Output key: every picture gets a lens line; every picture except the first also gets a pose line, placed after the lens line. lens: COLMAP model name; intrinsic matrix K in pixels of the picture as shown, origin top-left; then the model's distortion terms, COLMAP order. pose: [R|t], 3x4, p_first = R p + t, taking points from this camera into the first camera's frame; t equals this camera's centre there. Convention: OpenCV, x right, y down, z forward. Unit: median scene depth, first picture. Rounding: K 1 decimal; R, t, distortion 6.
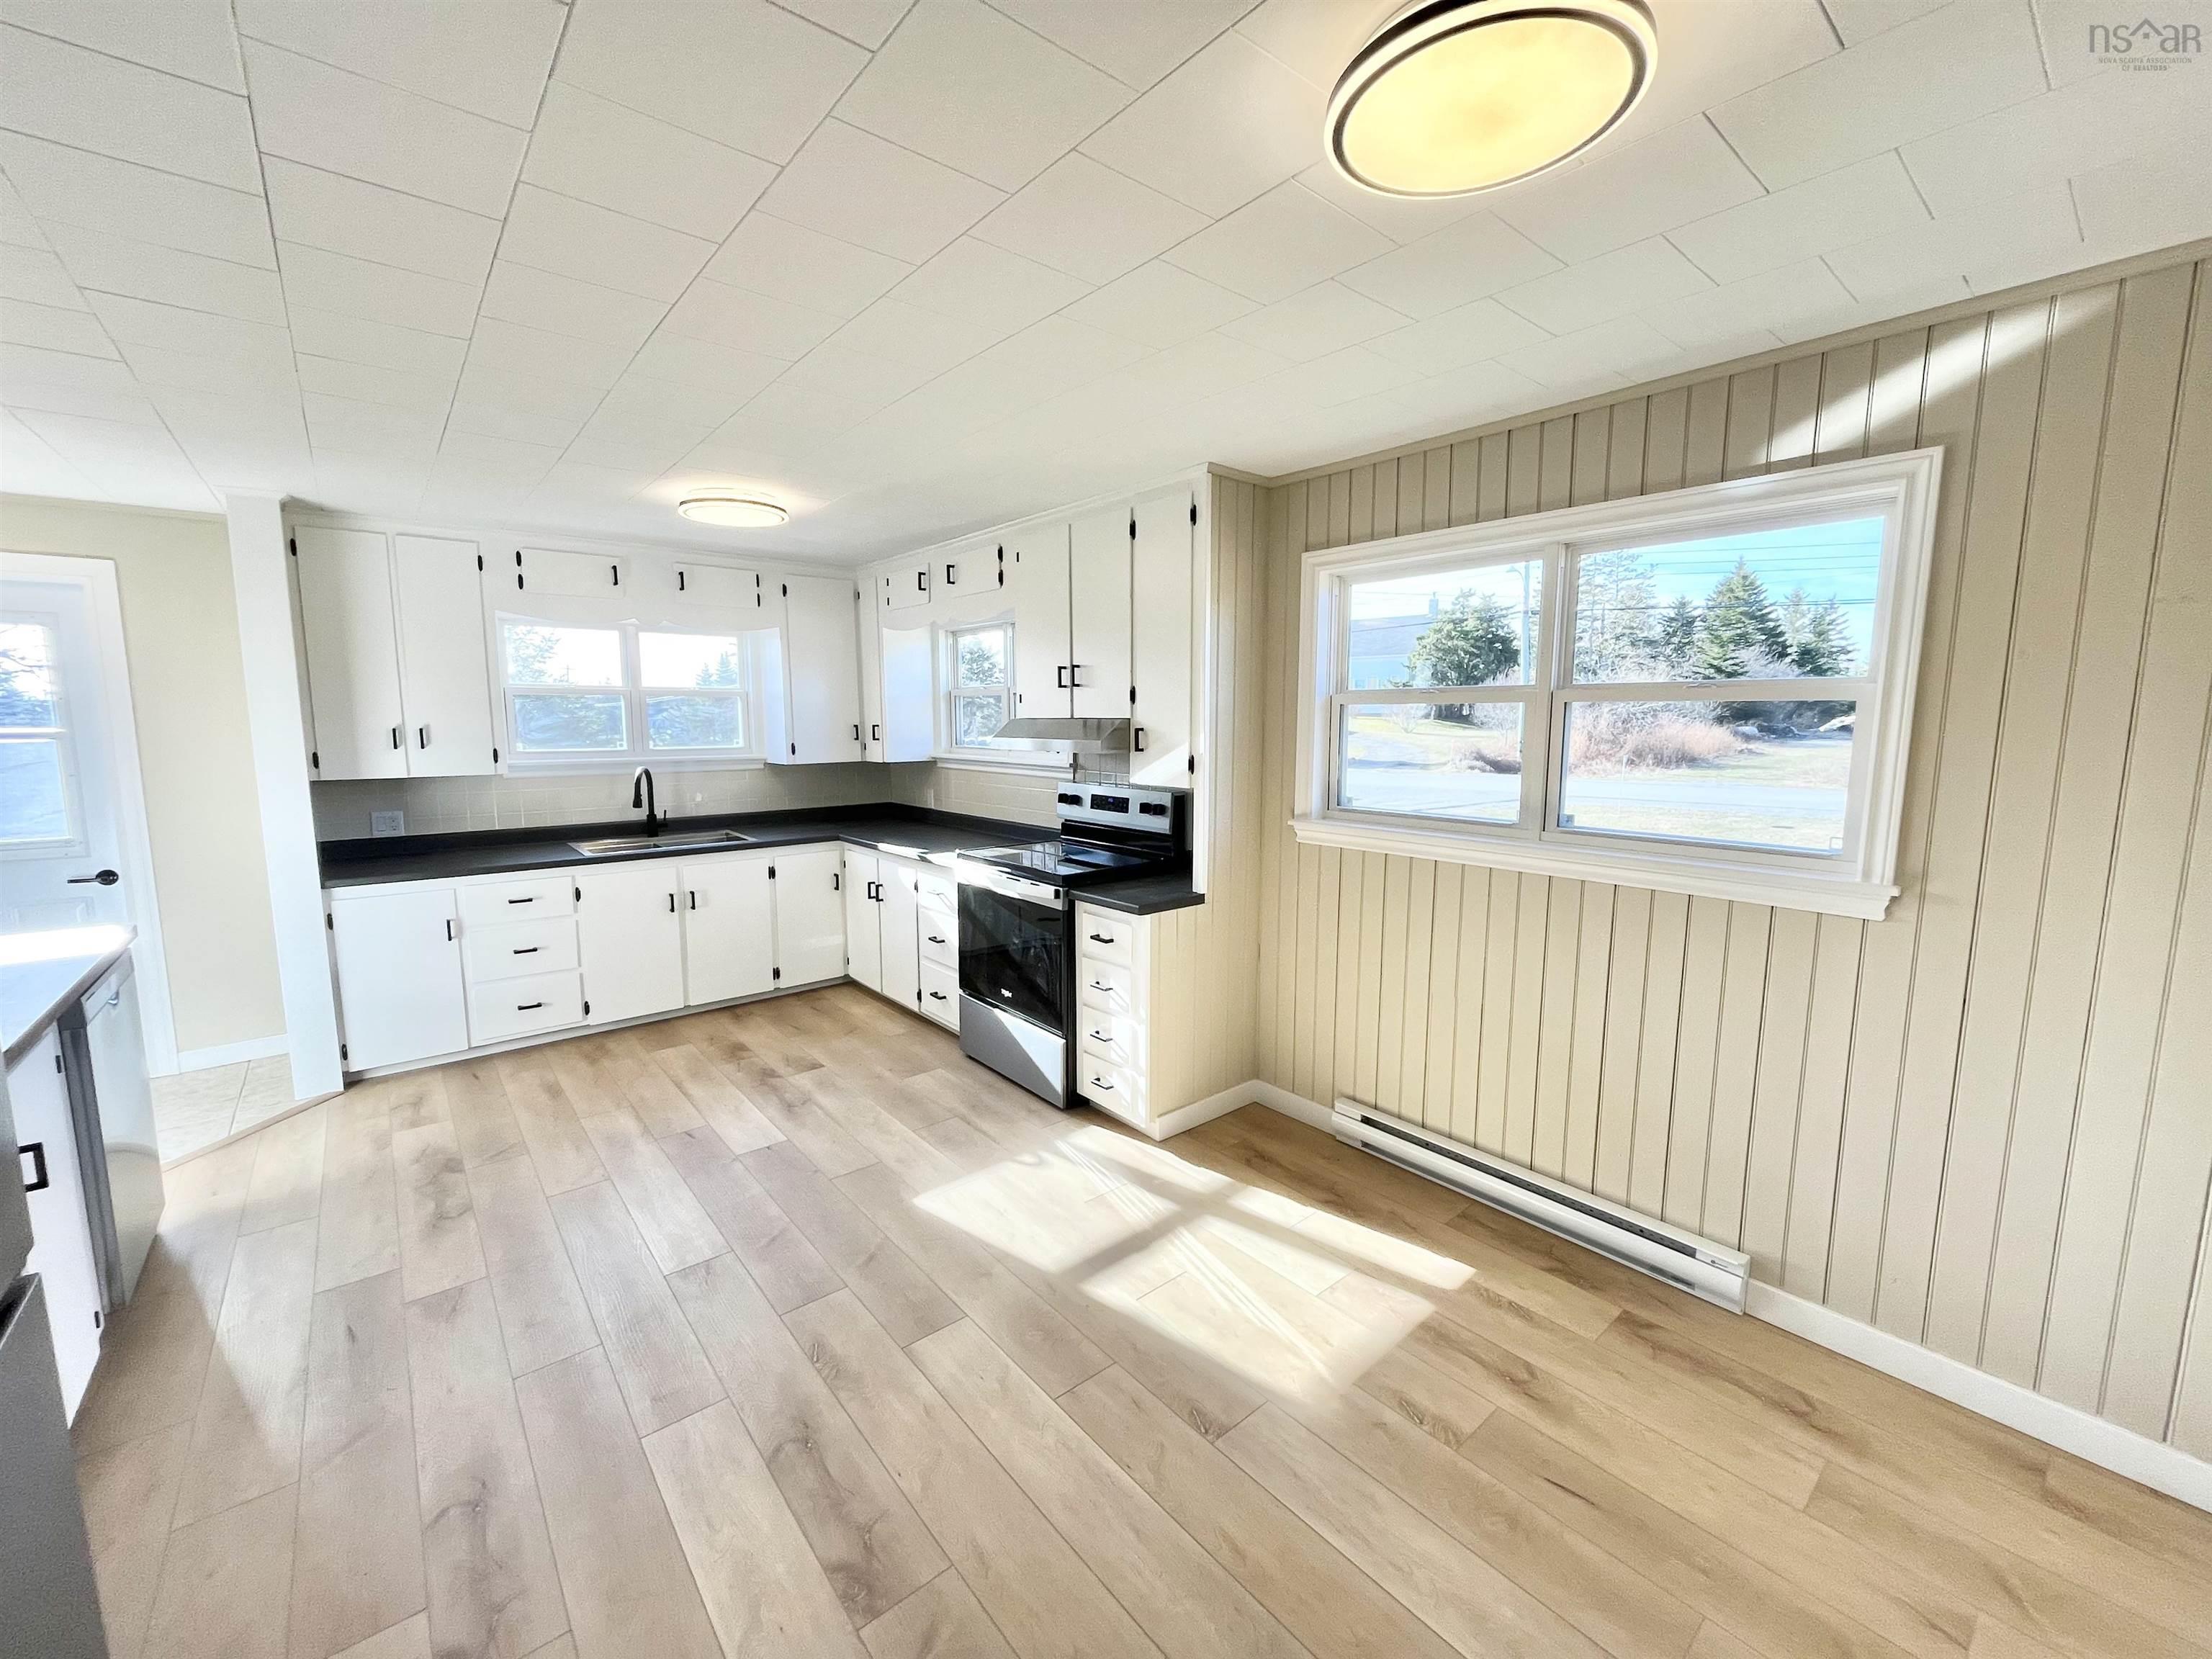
lens RADIAL K [[891.5, 0, 1100.5], [0, 891.5, 828.4], [0, 0, 1]] dist [-0.002753, -0.000083]
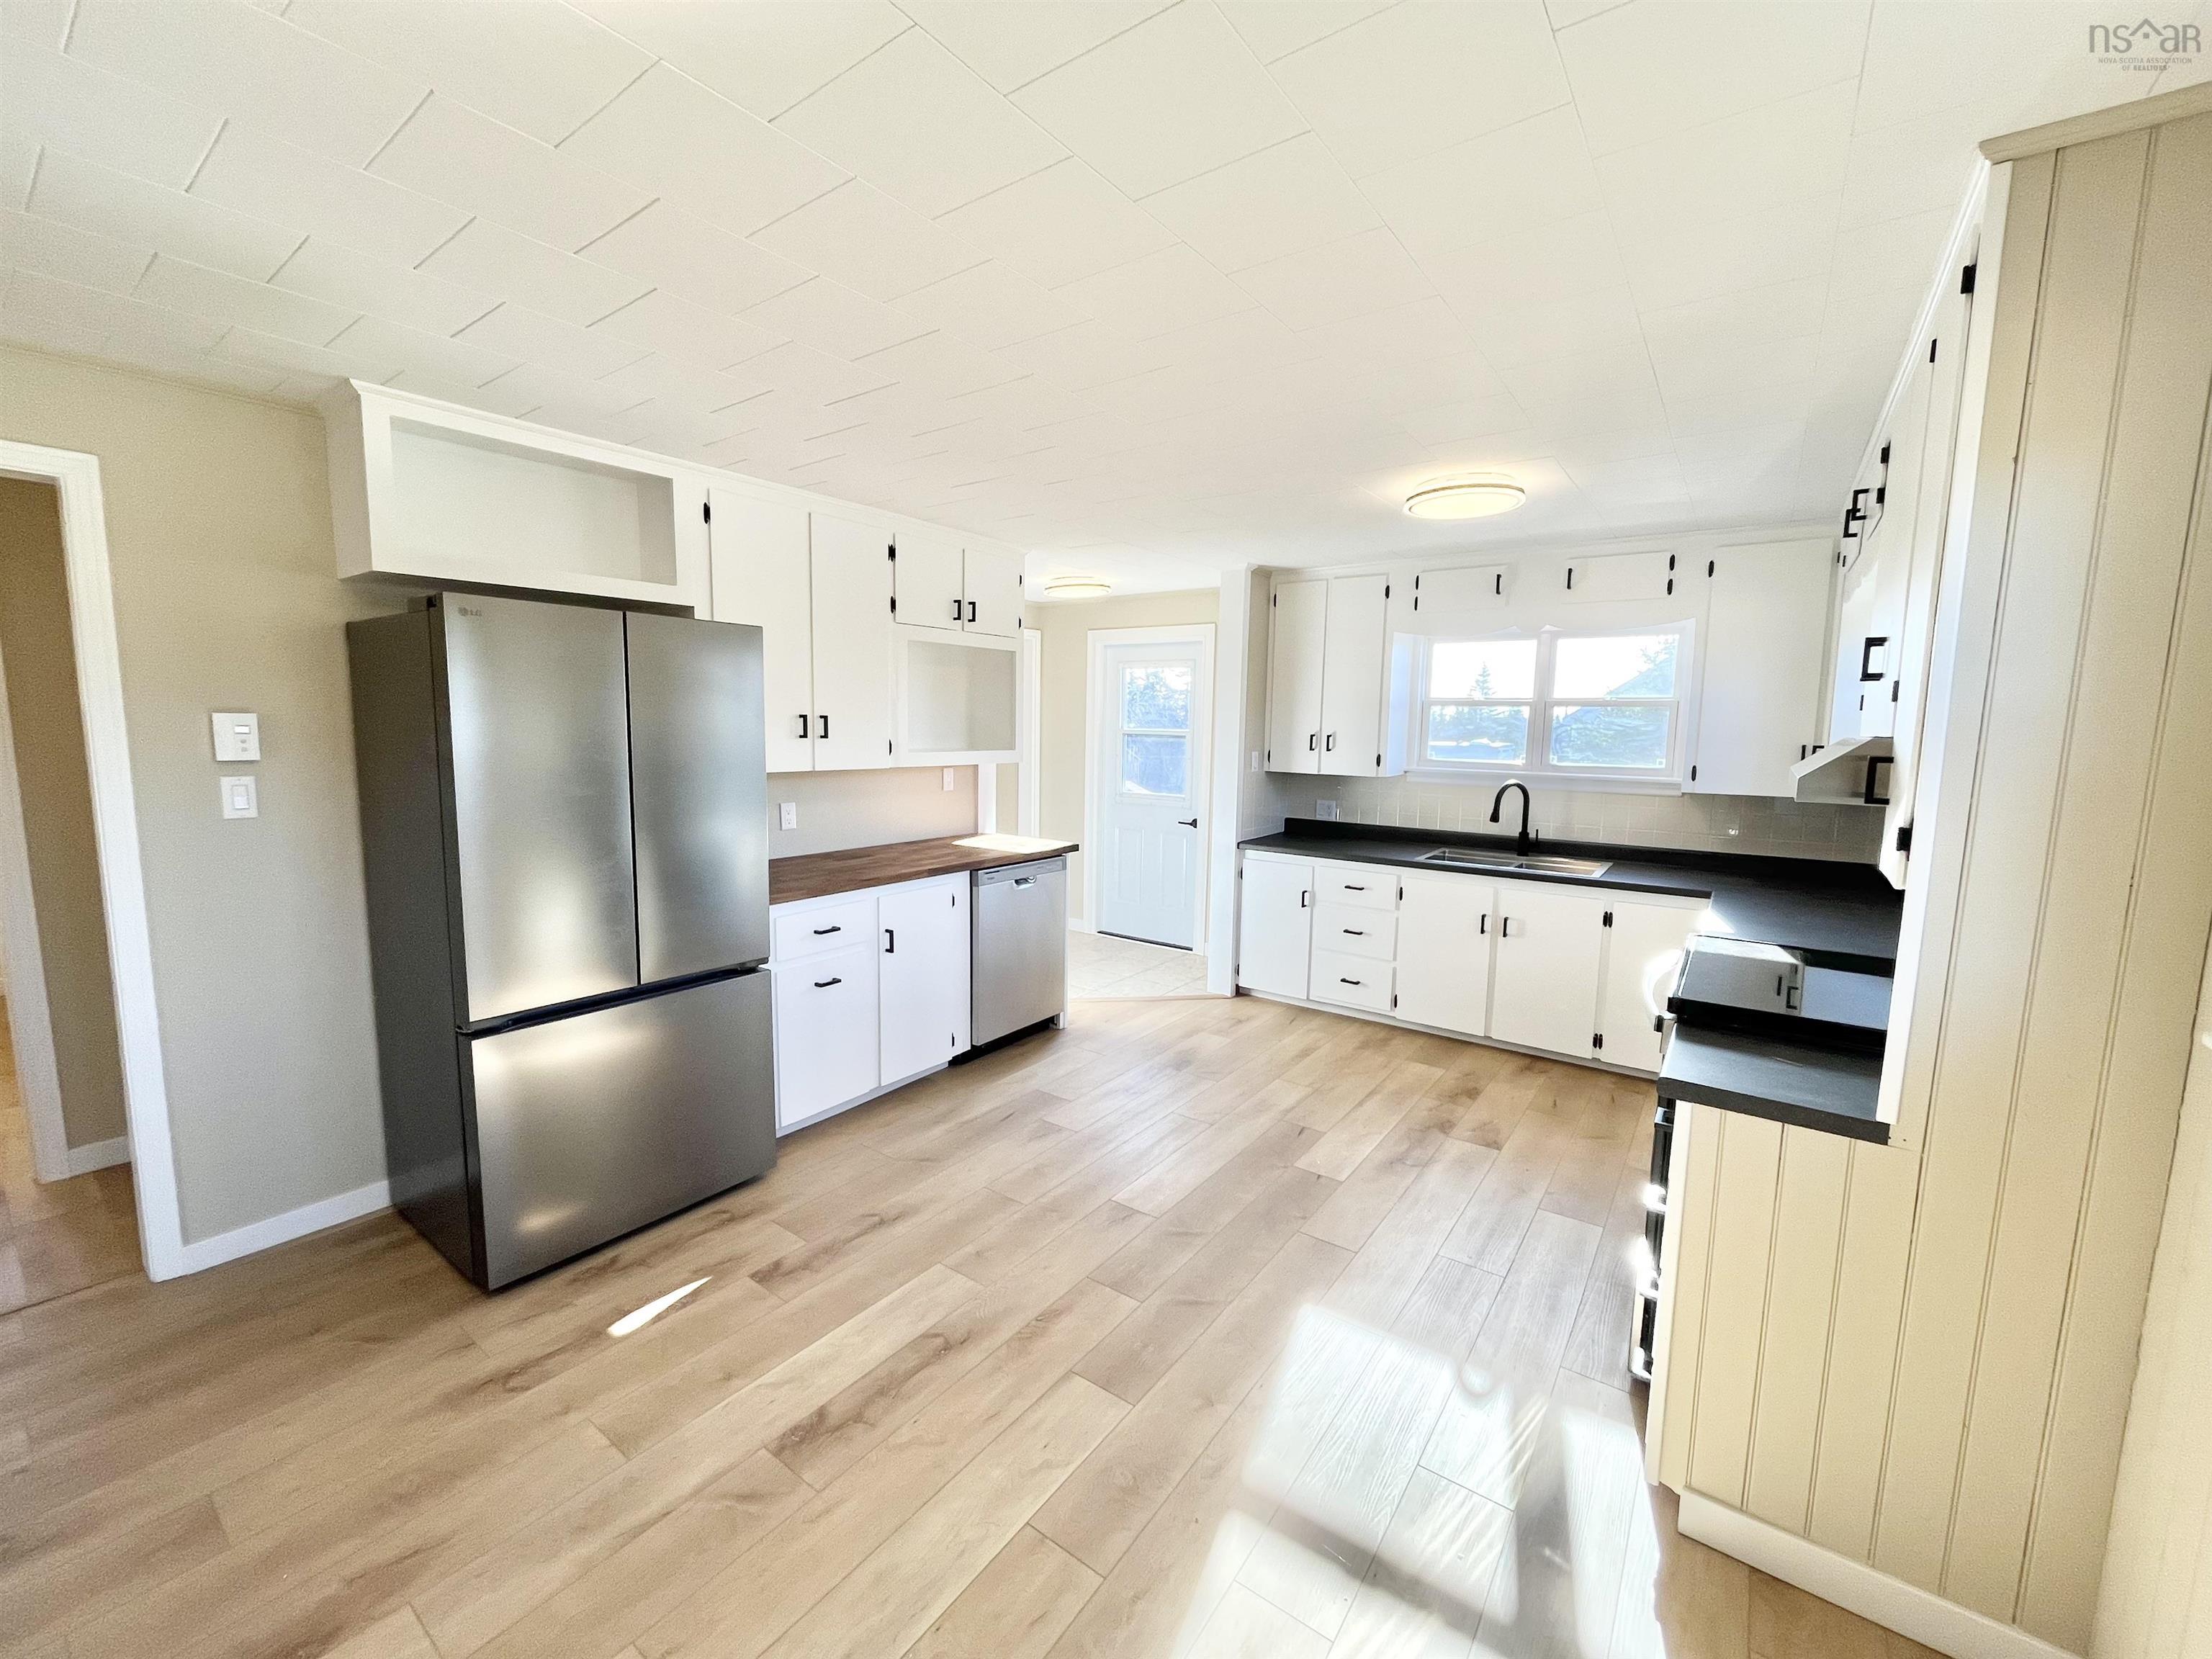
lens RADIAL K [[889.4, 0, 1101.6], [0, 889.4, 829.9], [0, 0, 1]] dist [-0.002978, -0.000029]
pose [[0.243132, 0.120500, -0.962479, 0.378129], [-0.138255, 0.986428, 0.088574, -0.050879], [0.960090, 0.111533, 0.256492, 0.420817]]
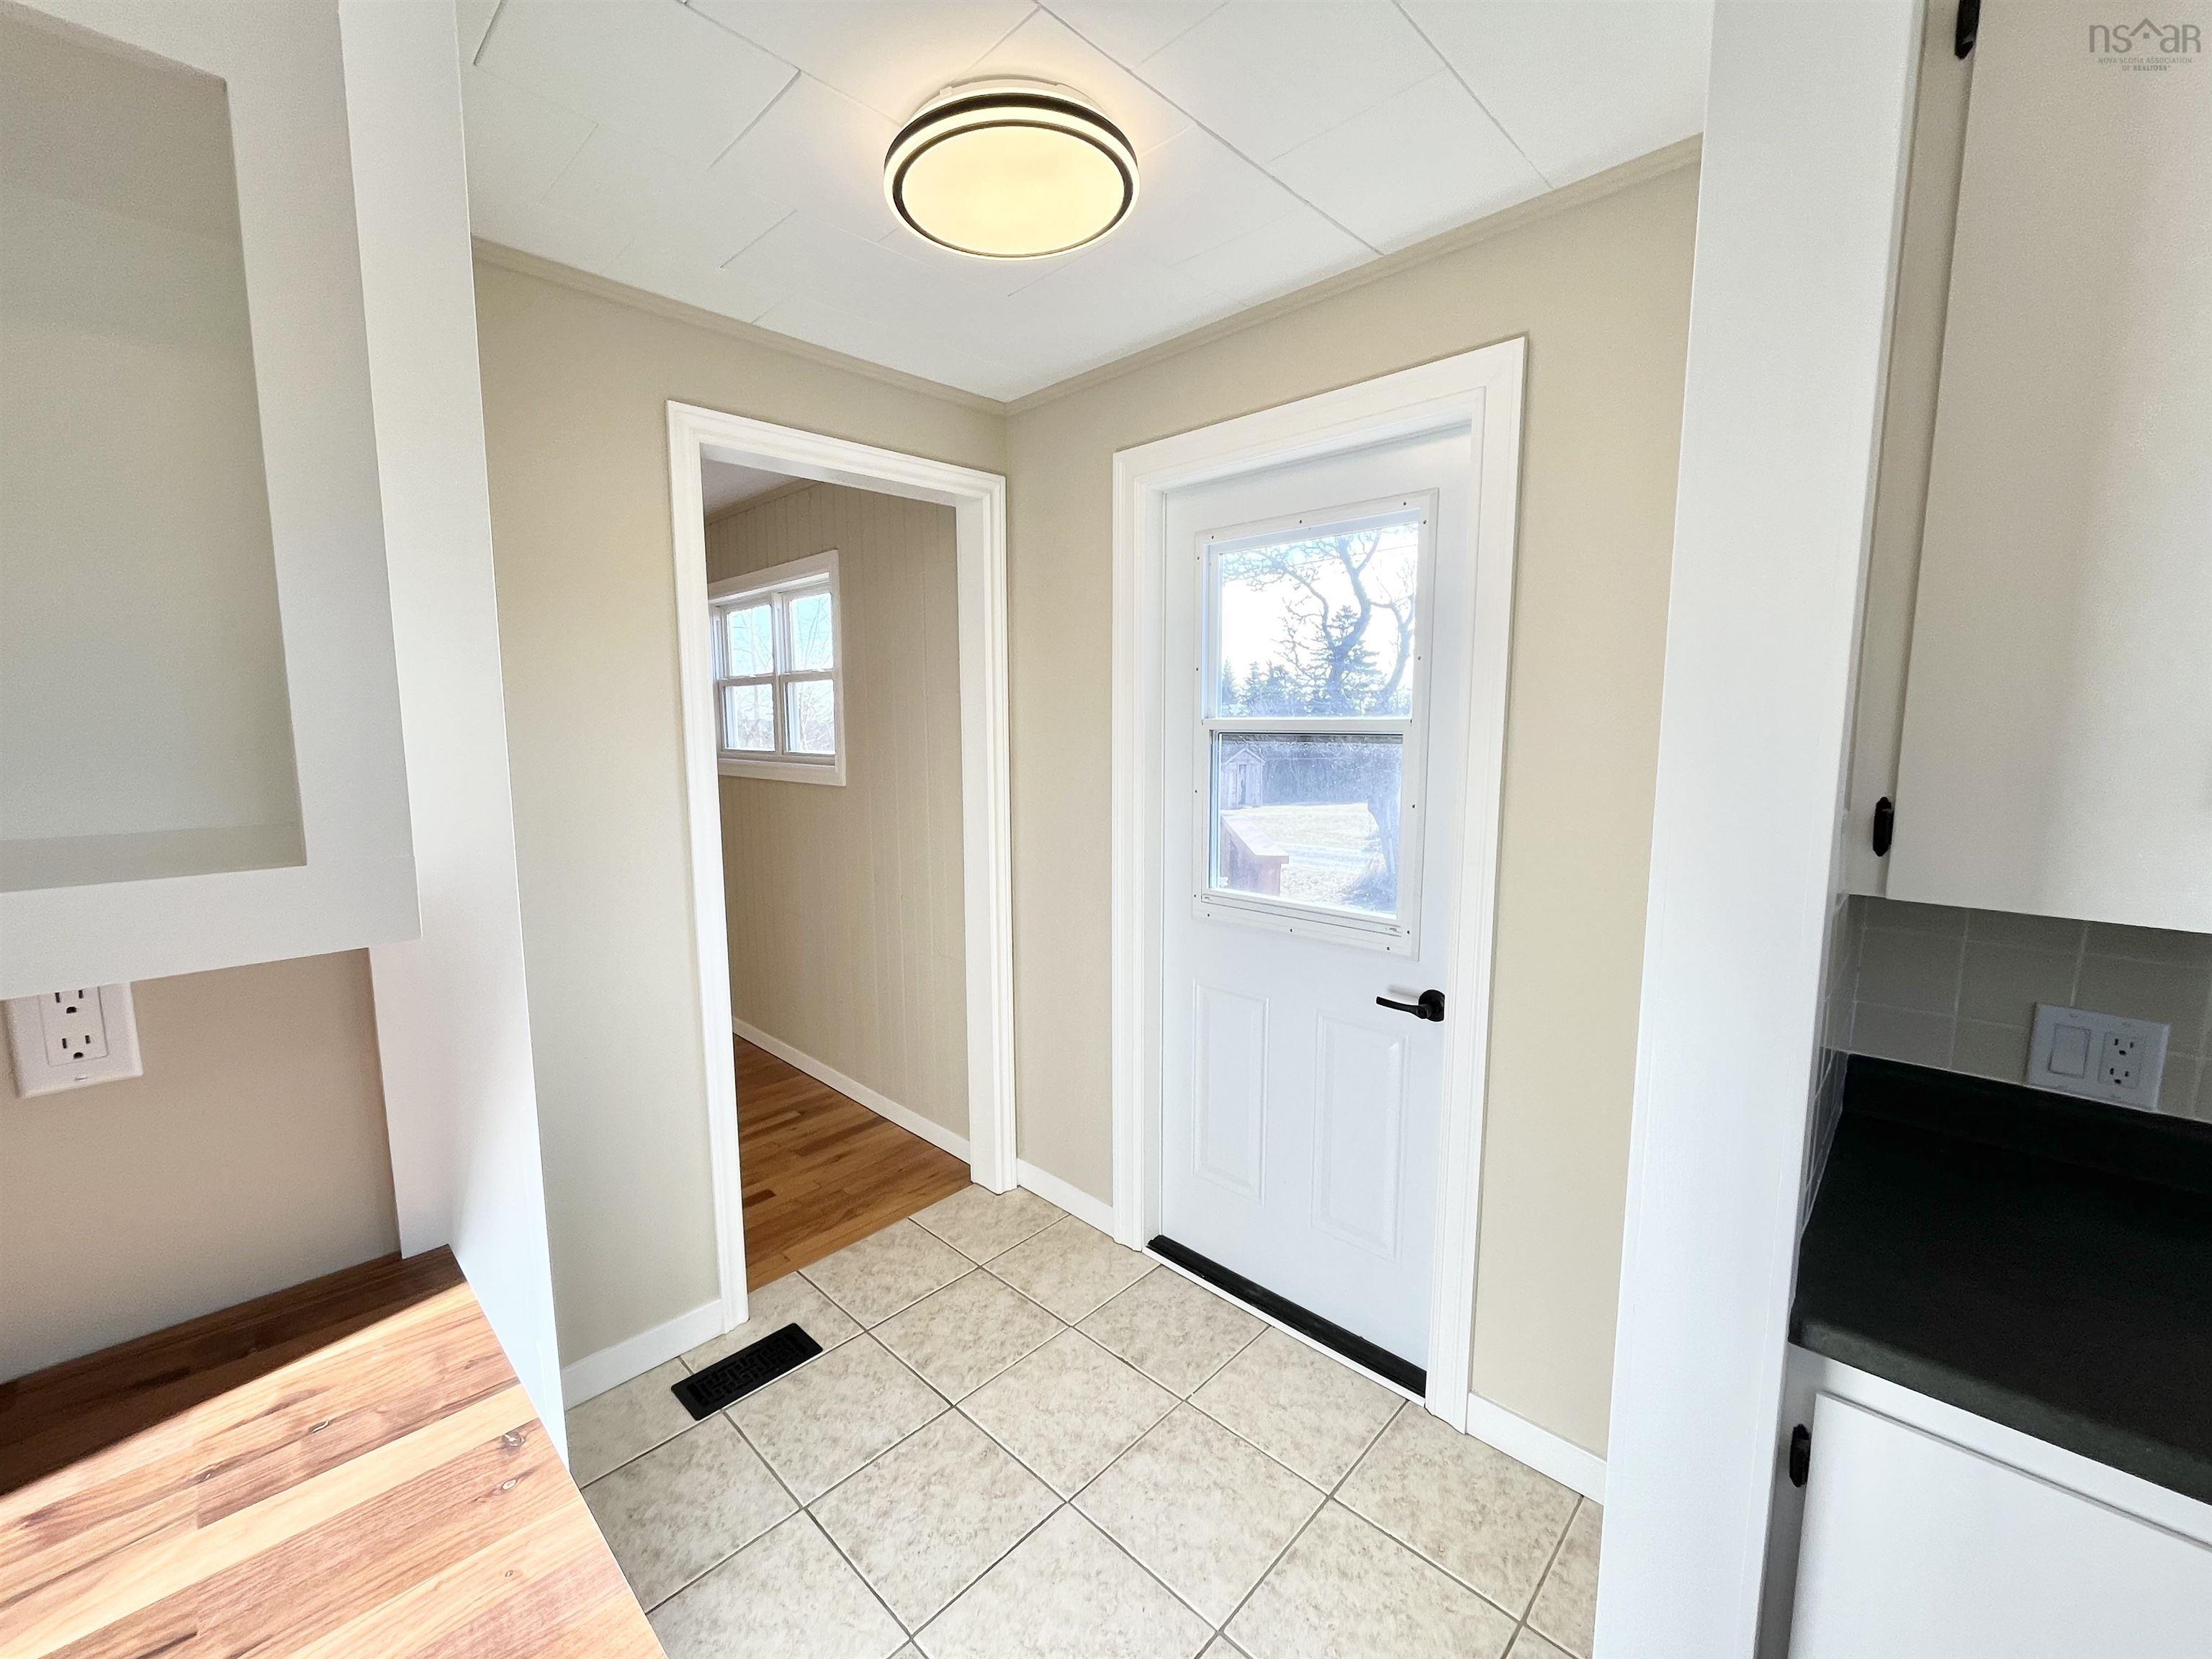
lens RADIAL K [[891.5, 0, 1100.5], [0, 891.5, 828.4], [0, 0, 1]] dist [-0.002753, -0.000083]
pose [[0.108691, 0.119394, -0.986880, -0.632998], [-0.121475, 0.986916, 0.106019, -0.077200], [0.986626, 0.108358, 0.121773, 0.723535]]
